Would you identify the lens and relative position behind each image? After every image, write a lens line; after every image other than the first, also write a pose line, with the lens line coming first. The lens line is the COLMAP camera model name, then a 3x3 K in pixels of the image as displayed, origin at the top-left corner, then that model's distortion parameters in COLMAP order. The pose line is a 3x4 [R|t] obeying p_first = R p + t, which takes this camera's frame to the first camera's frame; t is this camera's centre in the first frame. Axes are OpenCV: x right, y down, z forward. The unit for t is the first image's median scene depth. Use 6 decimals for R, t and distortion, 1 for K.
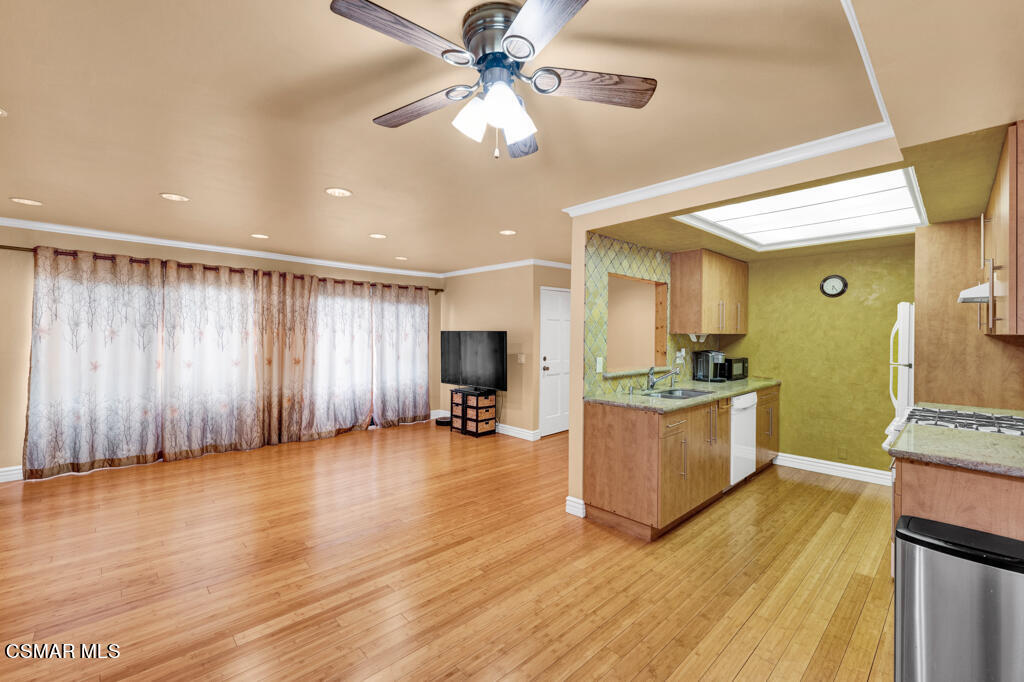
lens RADIAL K [[429.2, 0, 511.3], [0, 429.2, 333.1], [0, 0, 1]] dist [-0.000204, -0.000010]
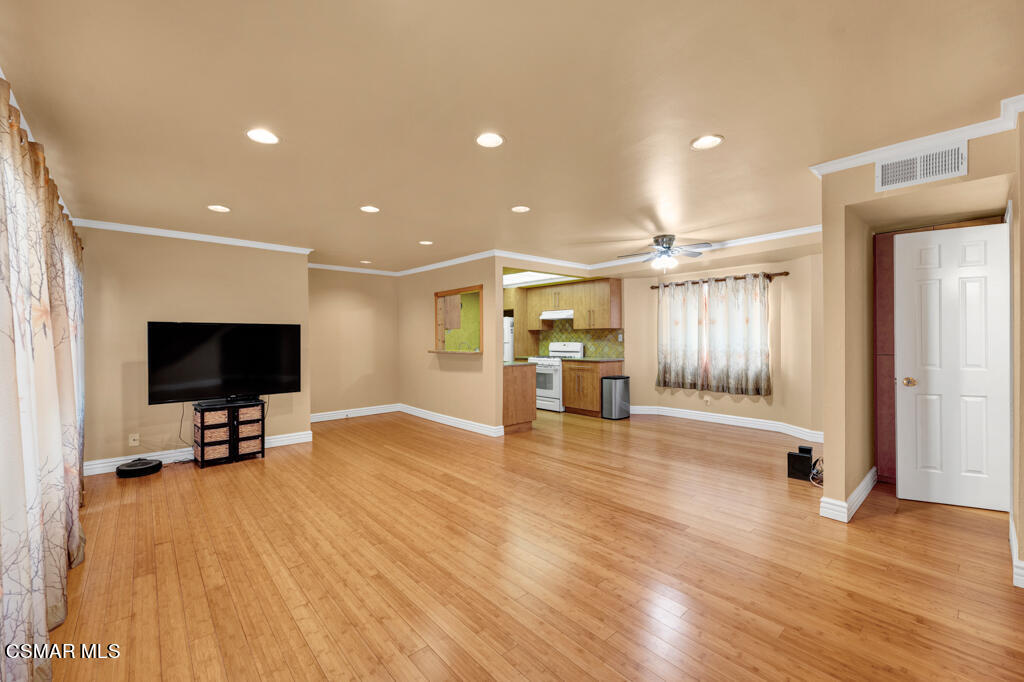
lens RADIAL K [[423.1, 0, 510.0], [0, 423.1, 345.9], [0, 0, 1]] dist [-0.000451, 0.000125]
pose [[0.038367, -0.022359, 0.999014, -1.216291], [0.006360, 0.999735, 0.022131, 0.032227], [-0.999243, 0.005504, 0.038499, 0.736320]]
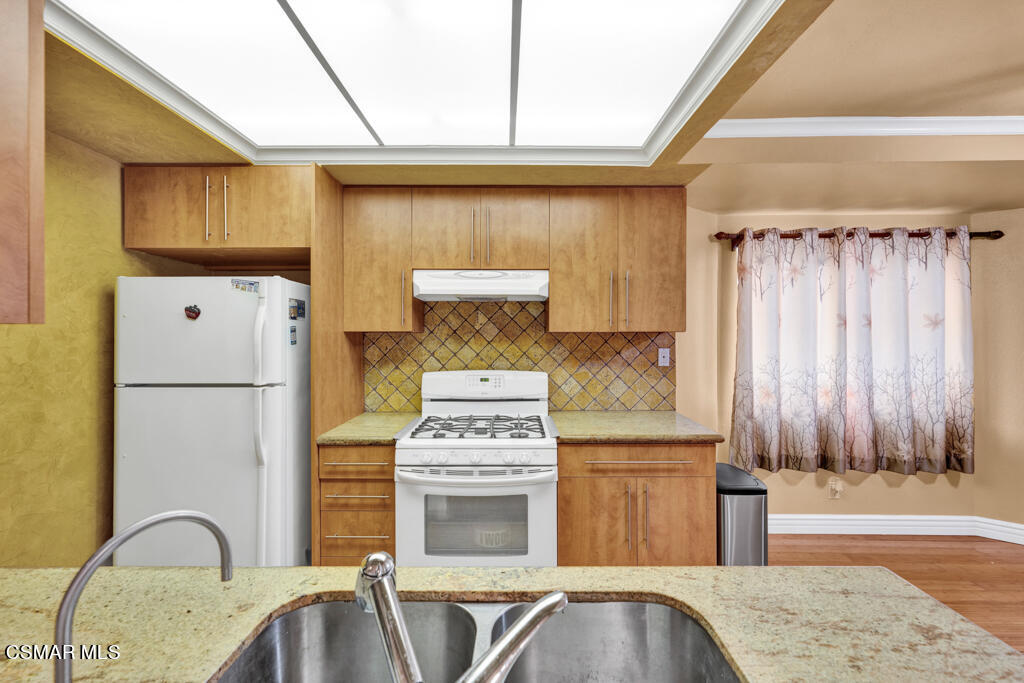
lens RADIAL K [[429.2, 0, 511.3], [0, 429.2, 333.6], [0, 0, 1]] dist [-0.000204, -0.000010]
pose [[-0.716304, -0.003743, 0.697778, 0.231127], [-0.002301, 0.999993, 0.003002, 0.002673], [-0.697784, 0.000545, -0.716308, 0.988791]]
